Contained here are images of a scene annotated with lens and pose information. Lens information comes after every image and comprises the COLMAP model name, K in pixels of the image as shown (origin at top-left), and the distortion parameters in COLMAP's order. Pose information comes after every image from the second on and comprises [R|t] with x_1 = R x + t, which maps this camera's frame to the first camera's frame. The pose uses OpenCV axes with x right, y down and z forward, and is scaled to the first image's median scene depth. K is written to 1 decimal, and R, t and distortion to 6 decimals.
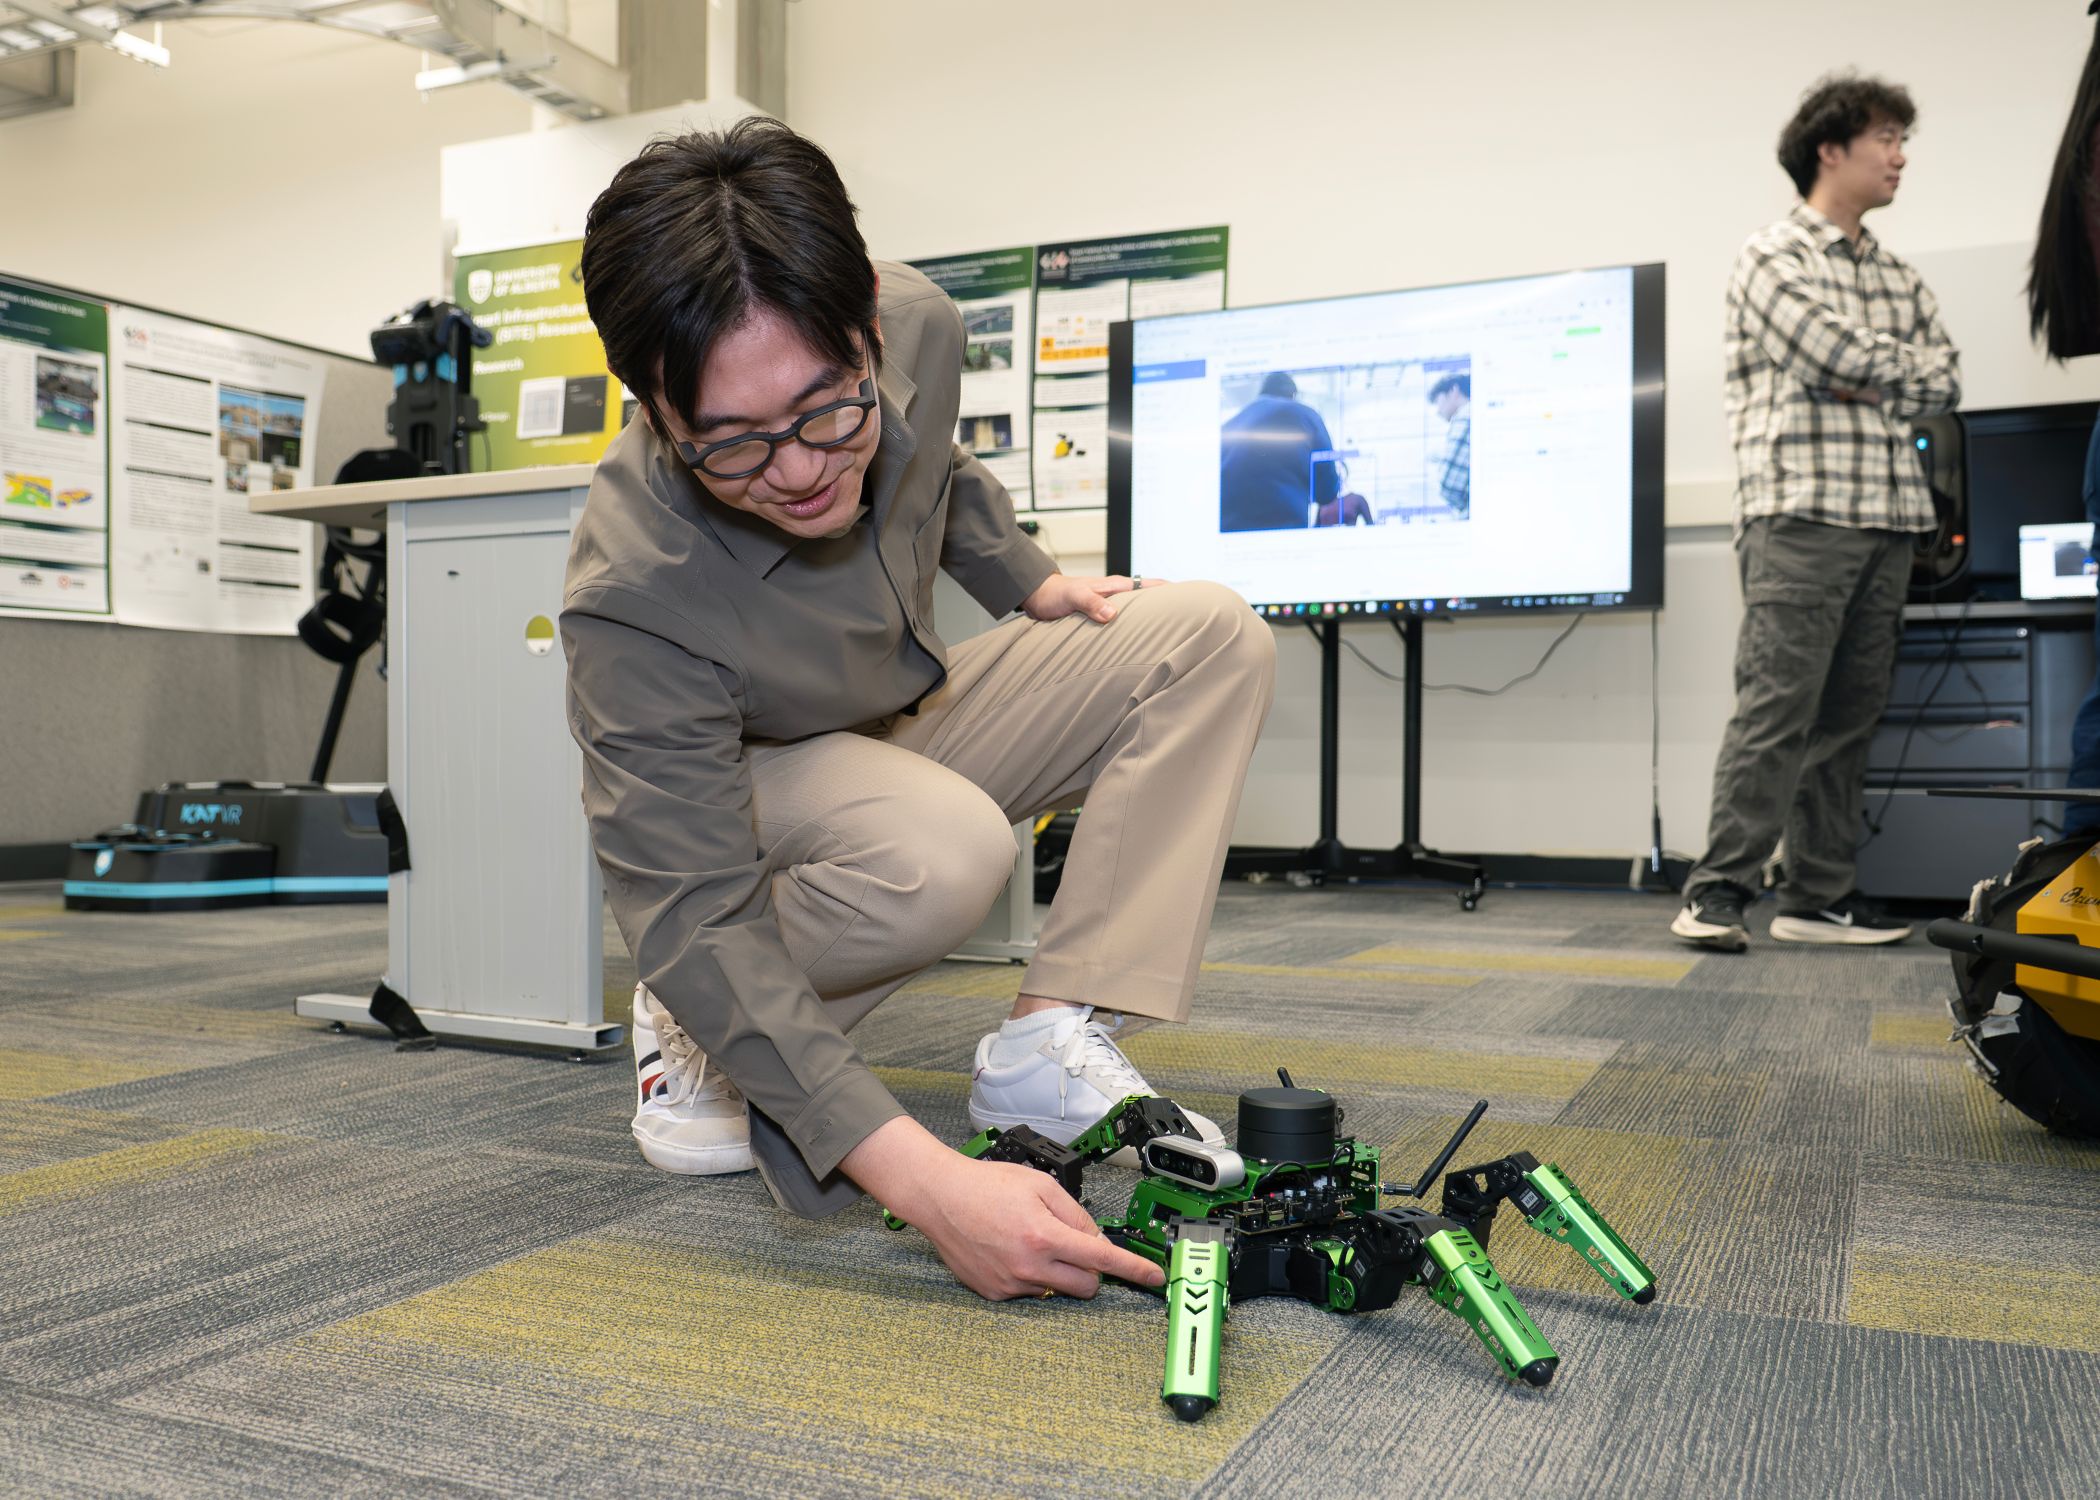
lens RADIAL K [[1857.7, 0, 1058.5], [0, 1857.7, 754.2], [0, 0, 1]] dist [0.012184, 0.007623]
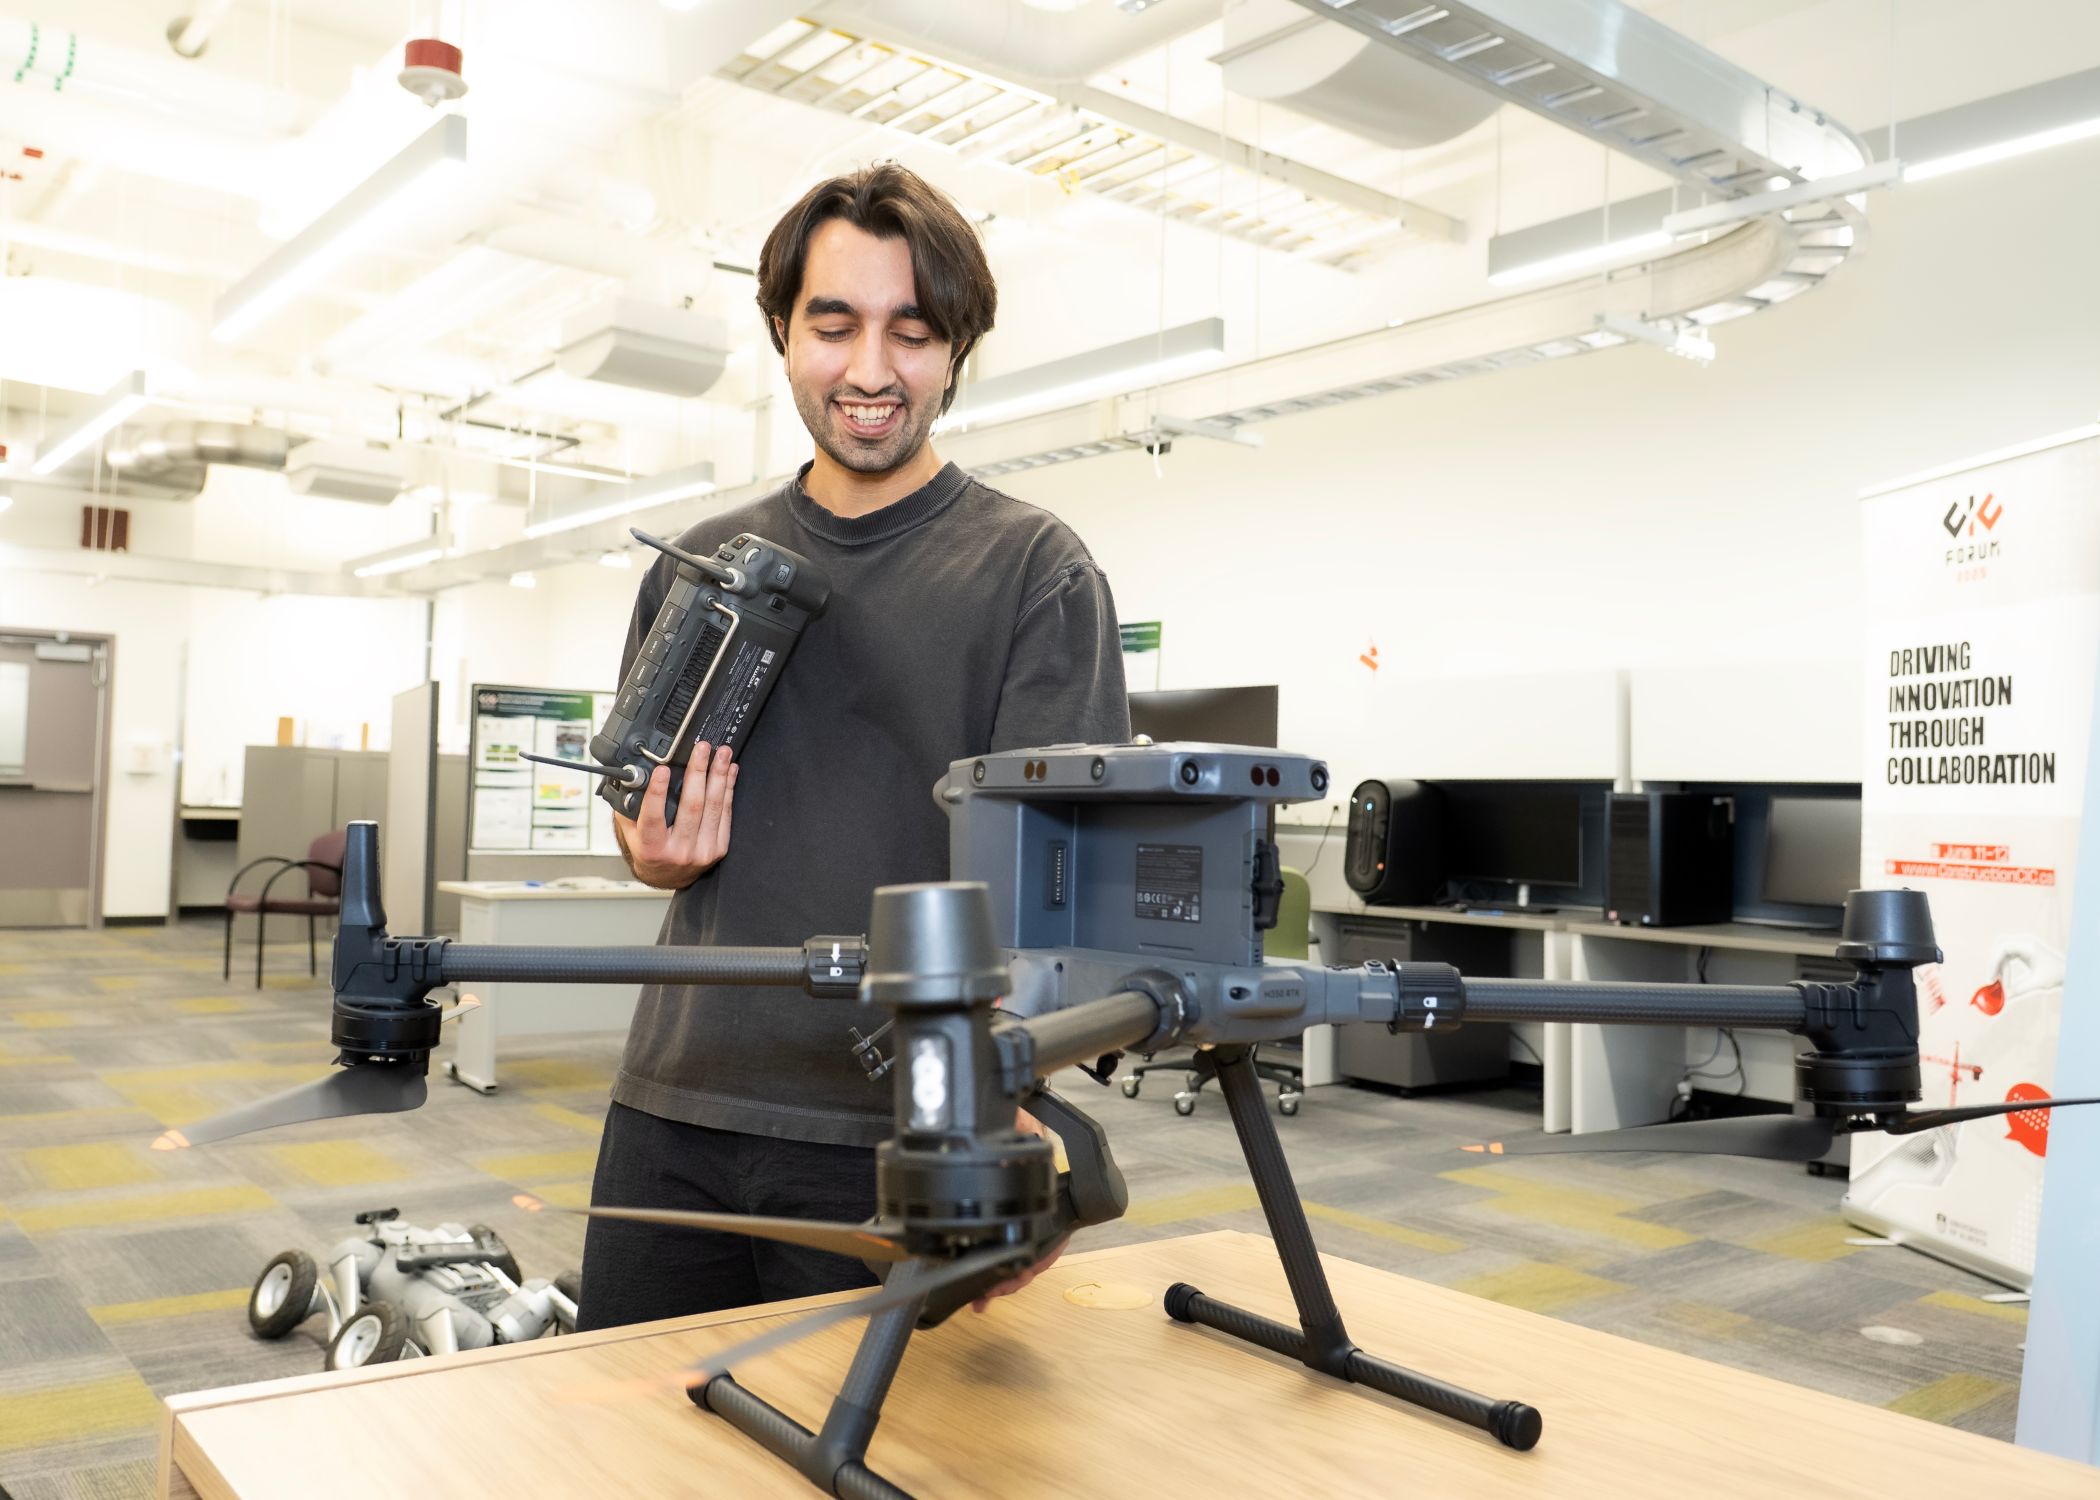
lens RADIAL K [[1768.8, 0, 1048.6], [0, 1768.8, 731.7], [0, 0, 1]] dist [-0.054125, 0.010646]
pose [[0.891120, 0.003145, -0.453757, 0.776817], [-0.024784, 0.998821, -0.041750, -0.134160], [0.453091, 0.048450, 0.890147, -0.454330]]
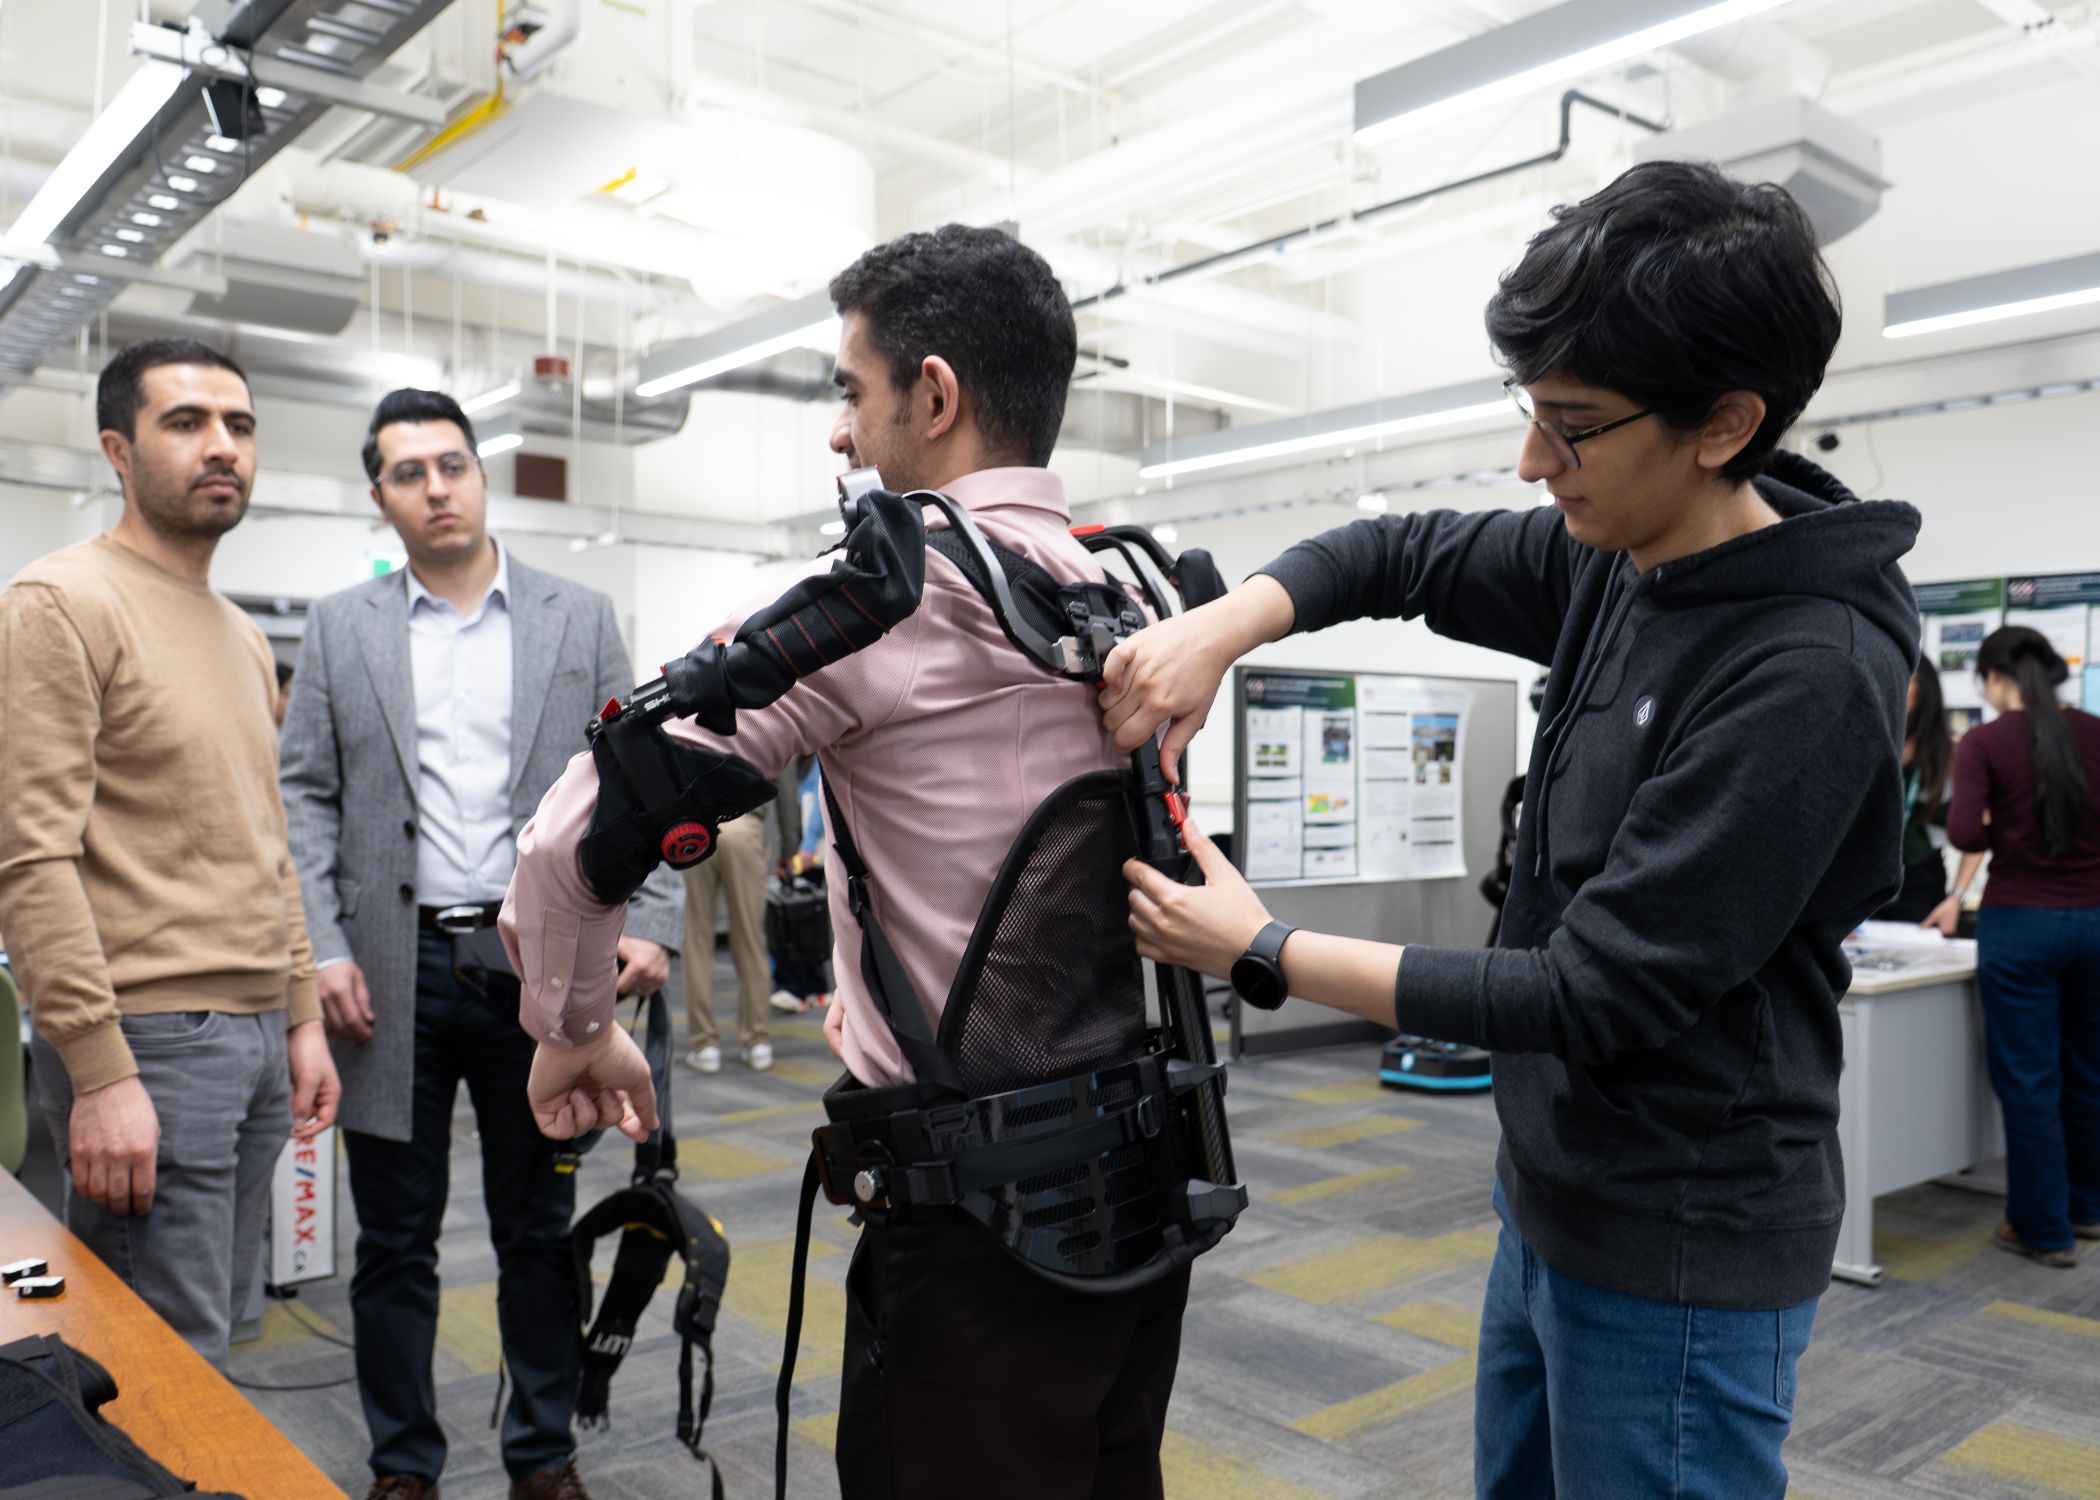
lens RADIAL K [[1768.8, 0, 1054.4], [0, 1768.8, 761.8], [0, 0, 1]] dist [-0.054125, 0.010646]
pose [[0.907005, -0.001890, -0.421116, -0.118466], [0.001134, 0.999997, -0.002047, -0.166292], [0.421119, 0.001379, 0.907004, -0.434933]]
